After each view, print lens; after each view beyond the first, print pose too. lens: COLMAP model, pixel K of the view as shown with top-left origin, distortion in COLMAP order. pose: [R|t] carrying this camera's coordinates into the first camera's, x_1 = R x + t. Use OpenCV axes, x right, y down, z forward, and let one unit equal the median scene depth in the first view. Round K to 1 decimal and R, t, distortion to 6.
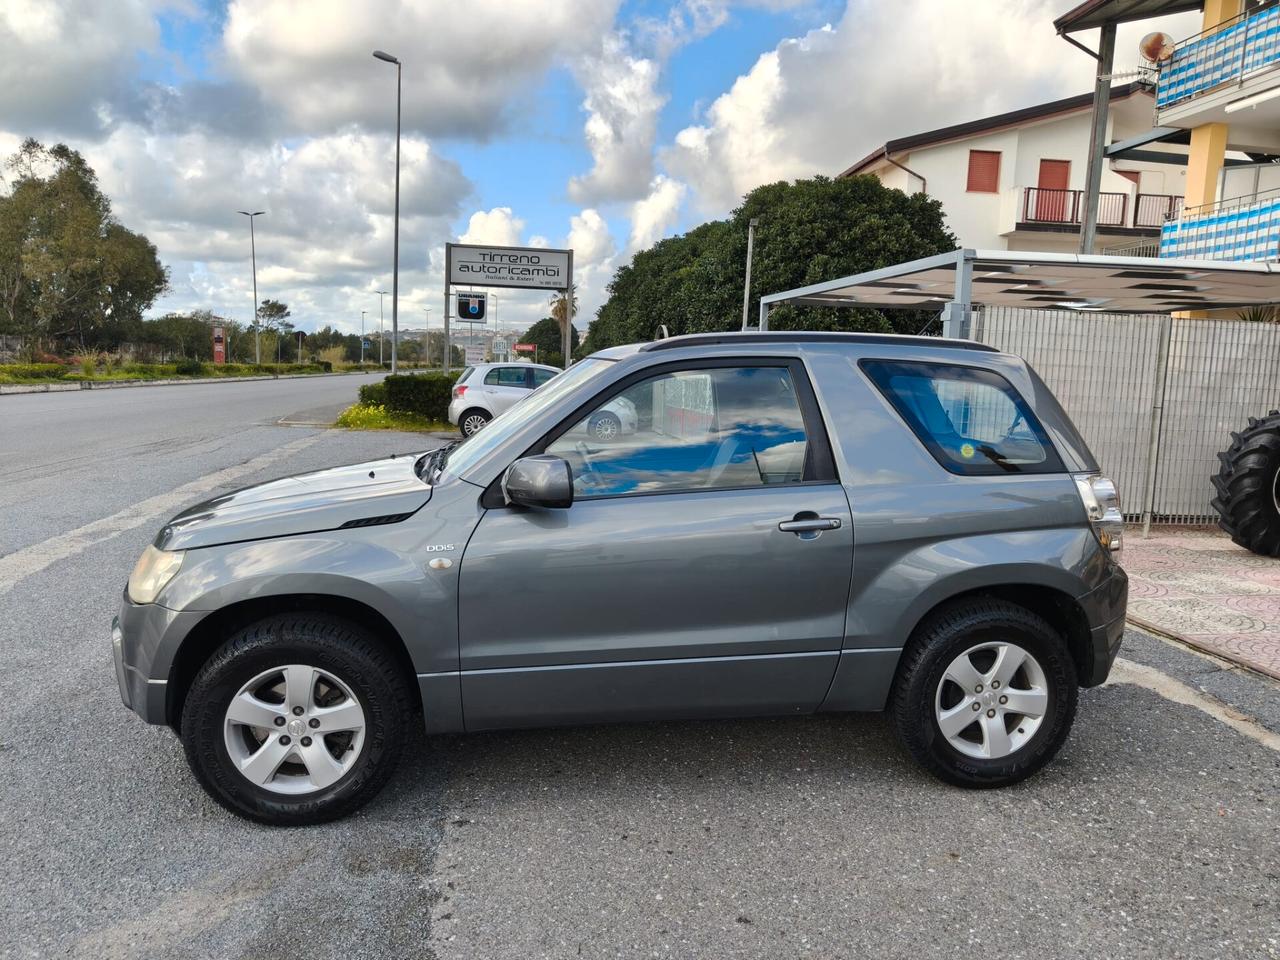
lens RADIAL K [[909.7, 0, 642.0], [0, 909.7, 476.8], [0, 0, 1]] dist [0.003646, -0.000851]
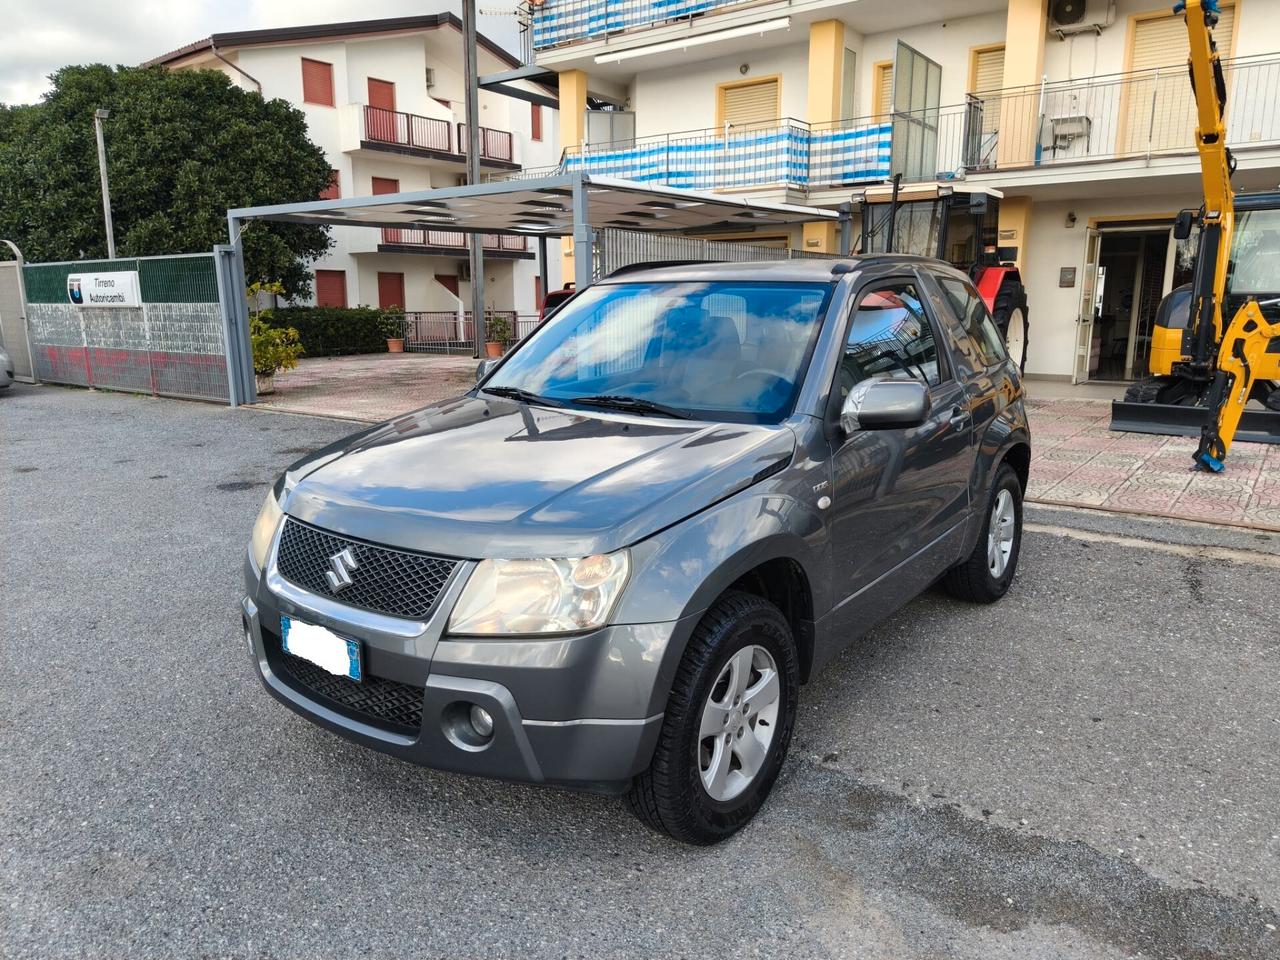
lens RADIAL K [[907.6, 0, 645.8], [0, 907.6, 478.8], [0, 0, 1]] dist [0.007957, -0.002073]
pose [[0.715324, -0.167873, 0.678329, -0.141089], [0.107429, 0.985594, 0.130627, -0.010354], [-0.690486, -0.020569, 0.723053, 0.062827]]
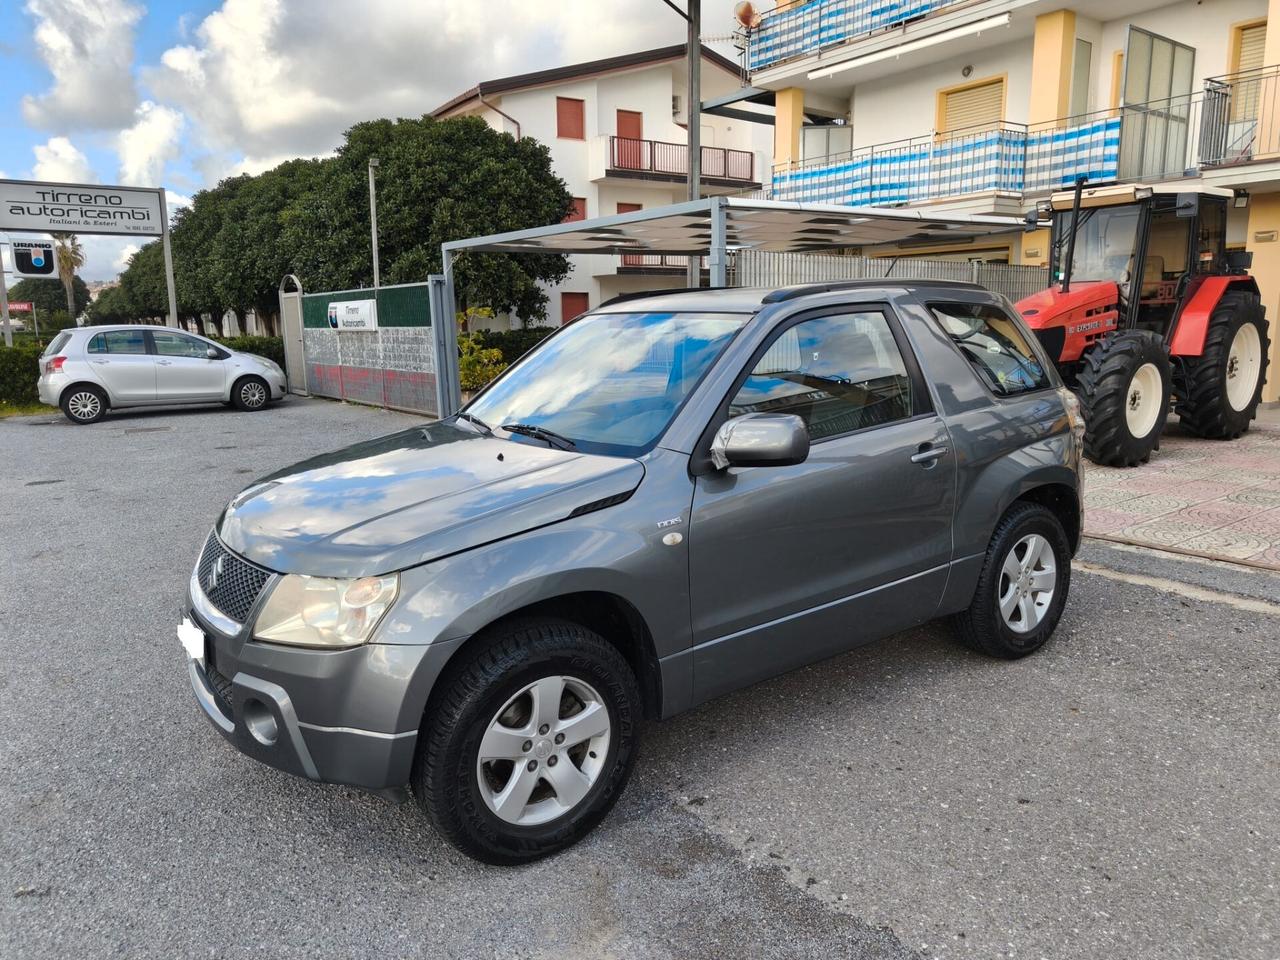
lens RADIAL K [[909.3, 0, 640.0], [0, 909.3, 480.0], [0, 0, 1]] dist [0.003820, 0.000803]
pose [[0.887431, -0.126245, 0.443316, -0.093483], [0.098614, 0.991493, 0.084947, -0.006756], [-0.450269, -0.031668, 0.892331, 0.025819]]
